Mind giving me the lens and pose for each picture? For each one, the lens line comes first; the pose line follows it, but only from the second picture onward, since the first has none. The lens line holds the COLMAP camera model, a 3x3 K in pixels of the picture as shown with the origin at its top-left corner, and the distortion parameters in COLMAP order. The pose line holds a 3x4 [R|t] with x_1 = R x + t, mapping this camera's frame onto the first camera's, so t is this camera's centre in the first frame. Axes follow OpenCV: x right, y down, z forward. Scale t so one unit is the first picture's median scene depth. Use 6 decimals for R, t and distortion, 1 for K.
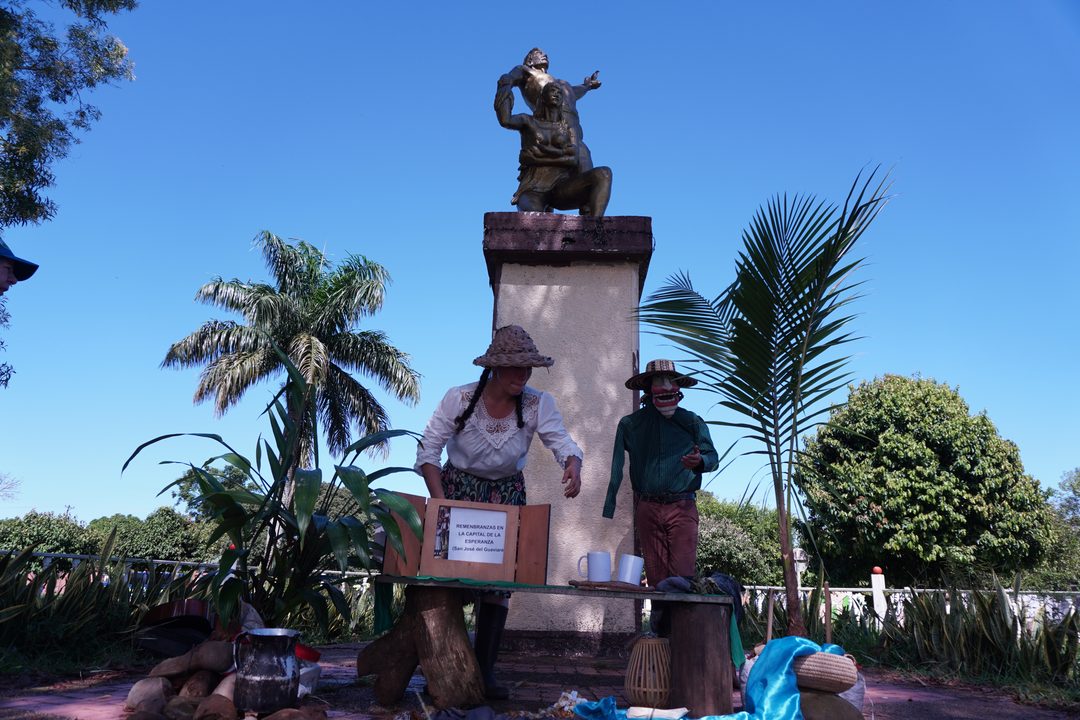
lens RADIAL K [[708.4, 0, 529.0], [0, 708.4, 361.4], [0, 0, 1]] dist [-0.010379, 0.001229]
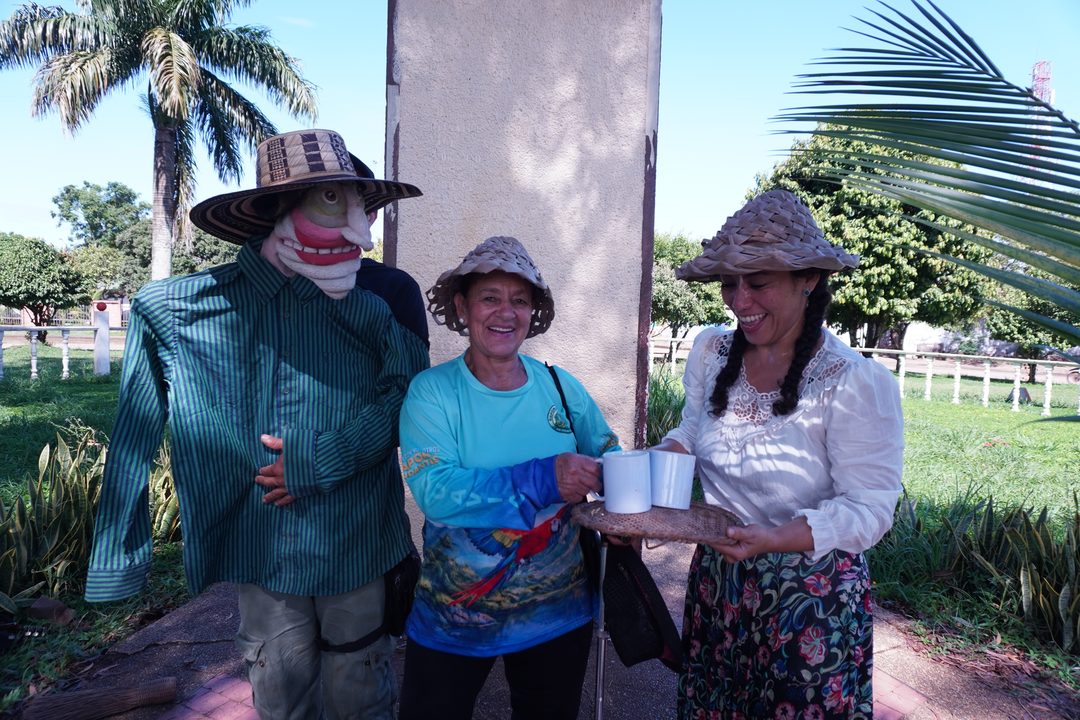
lens RADIAL K [[724.6, 0, 540.0], [0, 724.6, 360.0], [0, 0, 1]] dist [-0.026740, 0.019461]
pose [[0.992701, -0.016948, 0.119402, -0.001502], [-0.029560, 0.925678, 0.377155, -0.017226], [-0.116920, -0.377932, 0.918421, 0.122601]]
